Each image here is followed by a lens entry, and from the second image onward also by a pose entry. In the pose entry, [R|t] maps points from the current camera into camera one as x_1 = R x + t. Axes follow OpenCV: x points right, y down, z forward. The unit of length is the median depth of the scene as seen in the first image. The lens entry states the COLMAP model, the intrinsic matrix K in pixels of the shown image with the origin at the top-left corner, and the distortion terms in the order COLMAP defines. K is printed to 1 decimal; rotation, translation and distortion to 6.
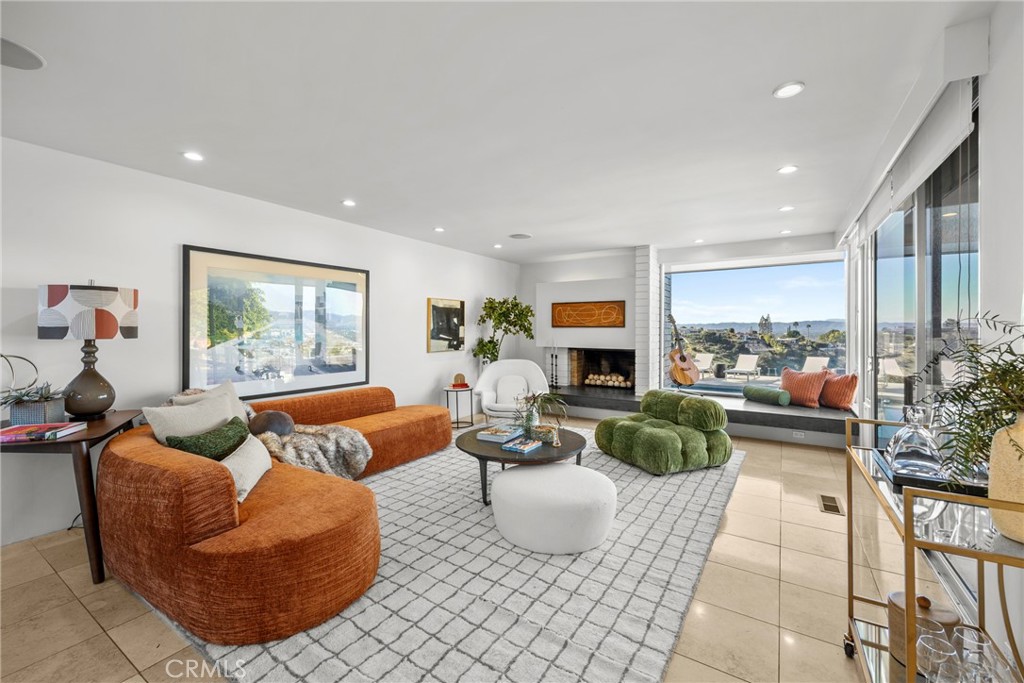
lens RADIAL K [[426.0, 0, 498.5], [0, 426.0, 329.0], [0, 0, 1]] dist [0.002526, 0.000319]
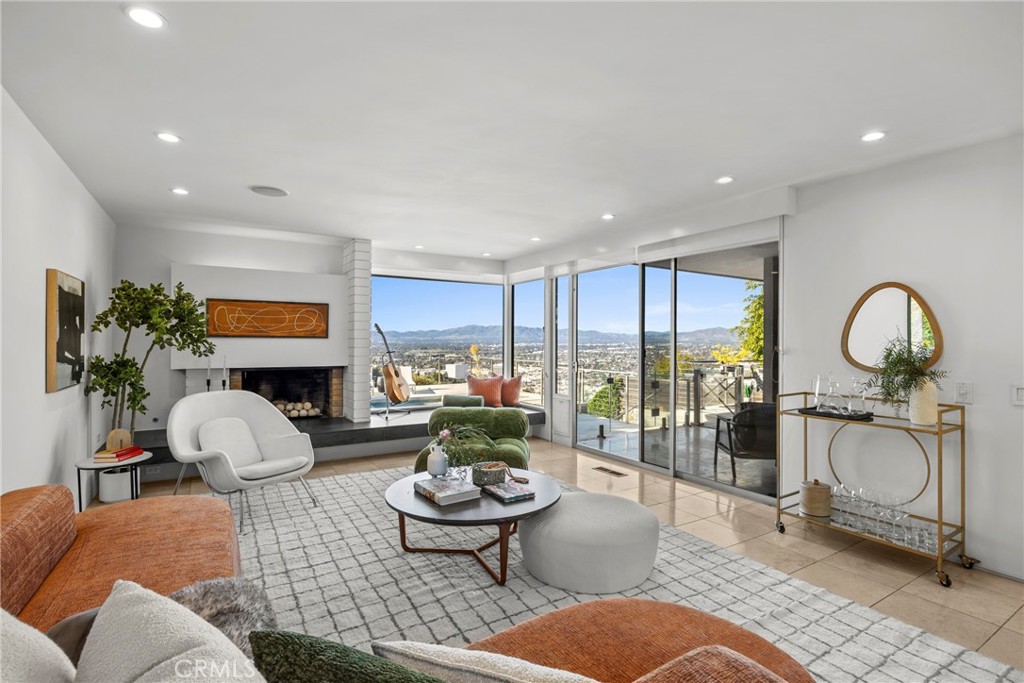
lens RADIAL K [[503.8, 0, 510.5], [0, 503.8, 341.3], [0, 0, 1]] dist [-0.010564, -0.000066]
pose [[0.413749, 0.001023, 0.910390, -0.392625], [-0.004857, 0.999988, 0.001084, -0.000534], [-0.910378, -0.004870, 0.413749, 0.312538]]
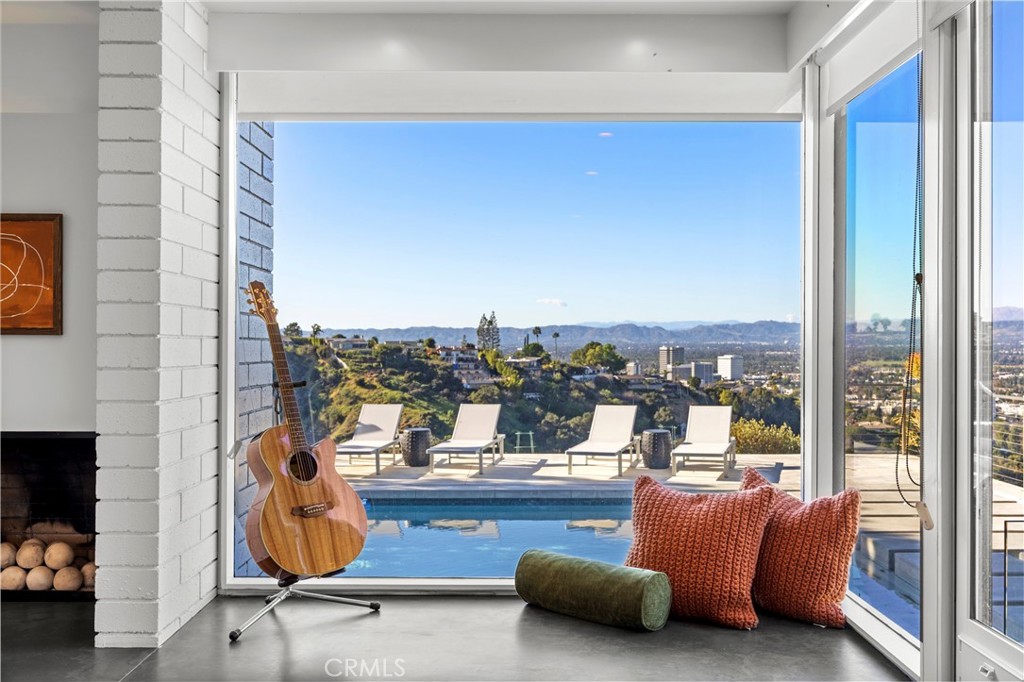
lens RADIAL K [[957.4, 0, 520.6], [0, 957.4, 345.1], [0, 0, 1]] dist [0.003159, 0.000000]
pose [[0.827773, -0.000340, 0.561064, 0.209854], [-0.002950, 0.999983, 0.004957, -0.001355], [-0.561056, -0.005758, 0.827758, 0.440017]]
